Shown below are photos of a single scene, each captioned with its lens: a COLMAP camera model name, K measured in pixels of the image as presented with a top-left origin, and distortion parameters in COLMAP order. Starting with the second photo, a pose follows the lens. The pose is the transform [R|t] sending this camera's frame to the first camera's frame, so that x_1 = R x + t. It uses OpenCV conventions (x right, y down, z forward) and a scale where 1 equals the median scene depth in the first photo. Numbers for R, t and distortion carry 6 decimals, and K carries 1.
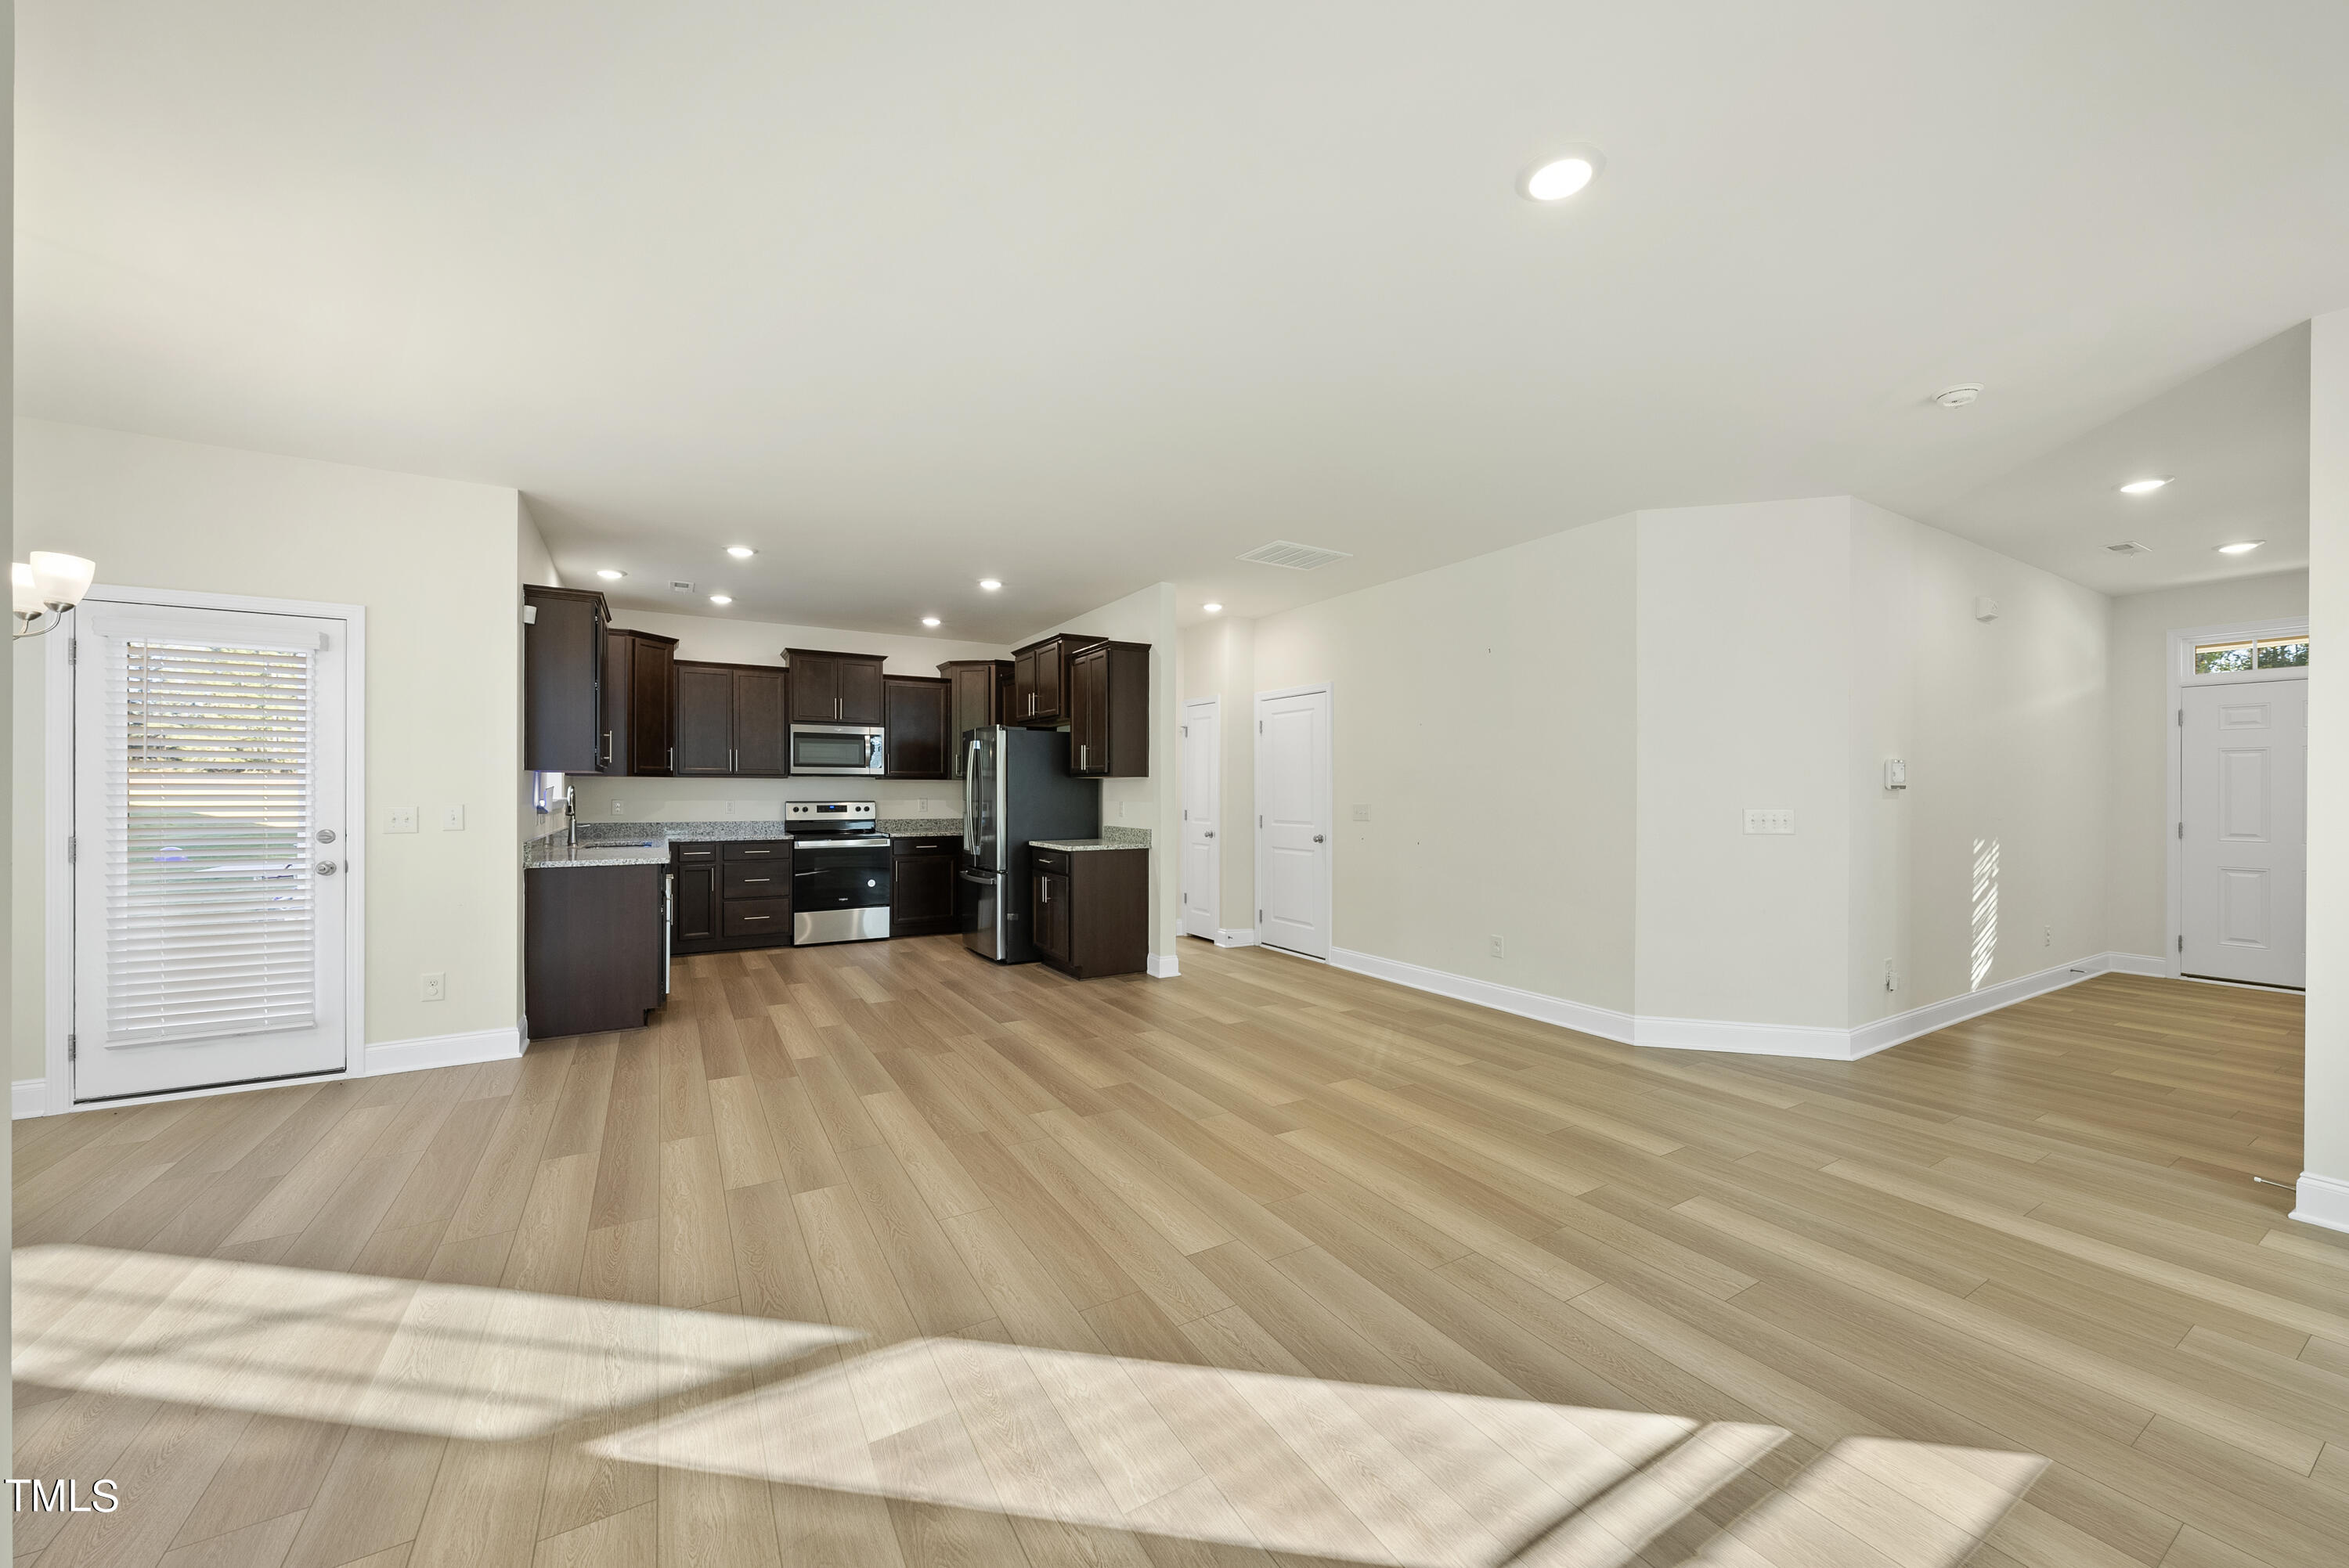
lens RADIAL K [[868.0, 0, 1177.3], [0, 868.0, 789.5], [0, 0, 1]] dist [-0.000263, -0.000036]
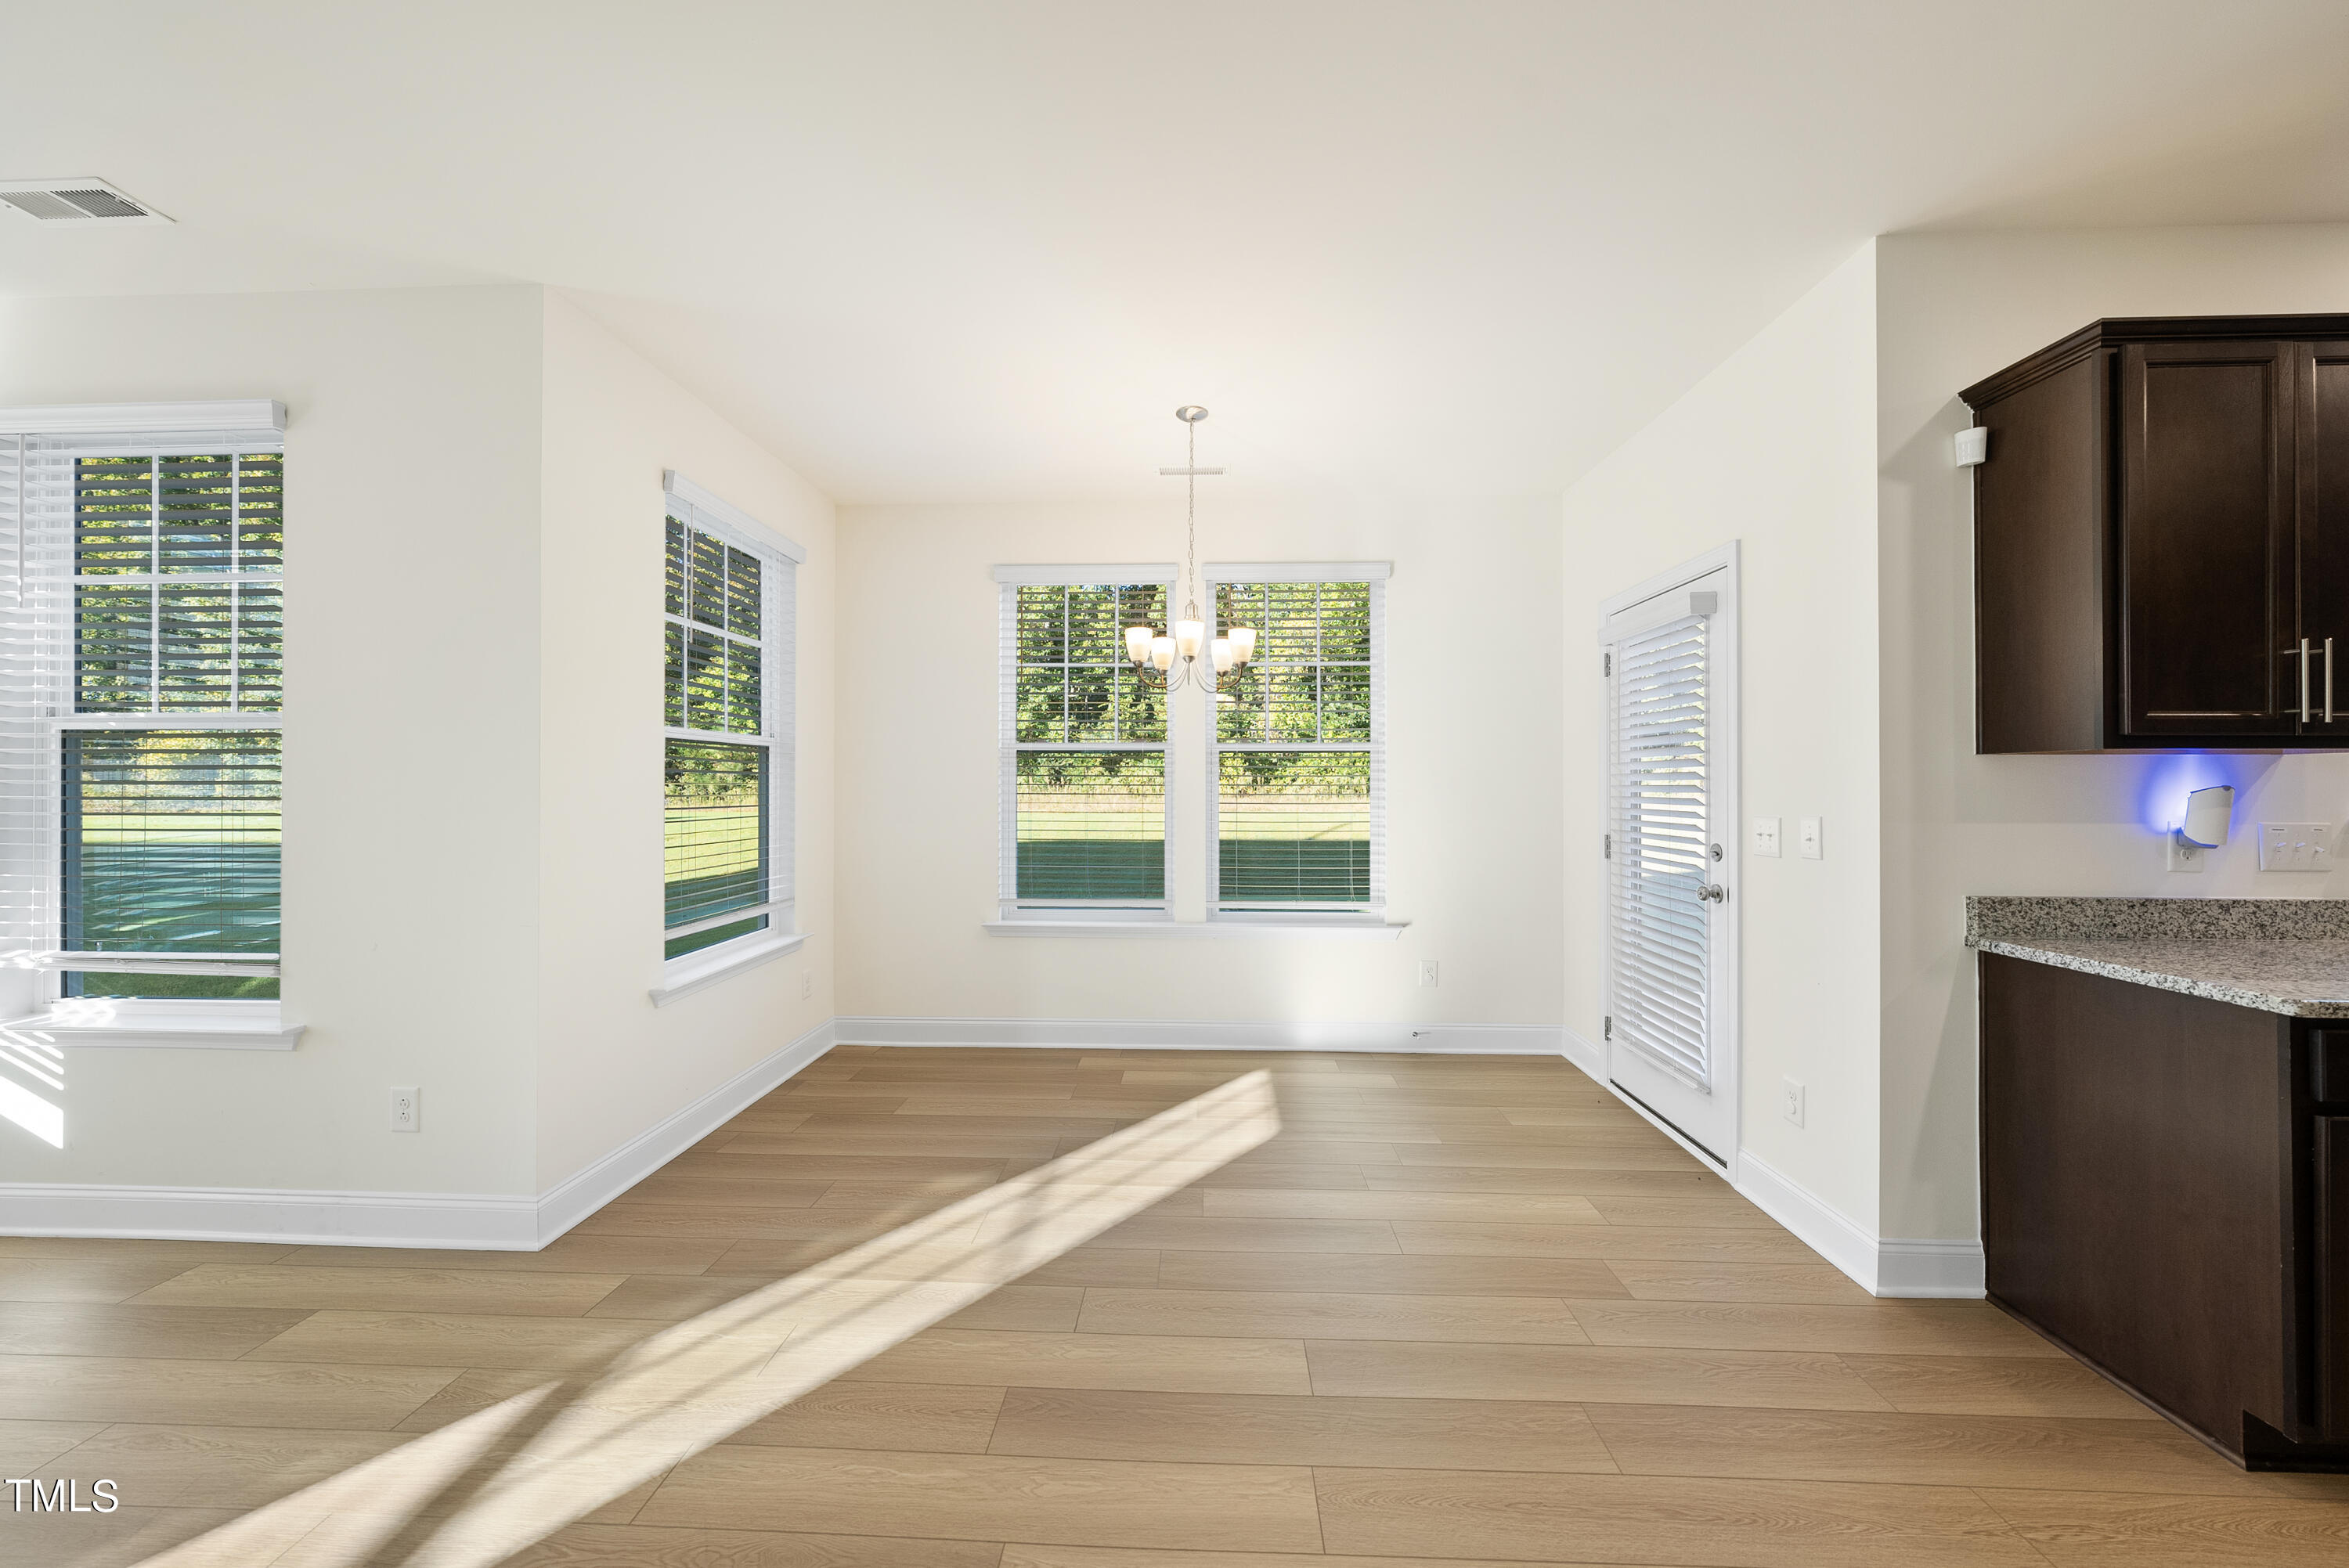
lens RADIAL K [[807.6, 0, 1177.6], [0, 807.6, 790.5], [0, 0, 1]] dist [-0.001108, 0.000206]
pose [[-0.543007, -0.000879, -0.839728, -0.211288], [-0.000758, 1.000000, -0.000557, -0.001167], [0.839728, 0.000335, -0.543007, 1.806765]]
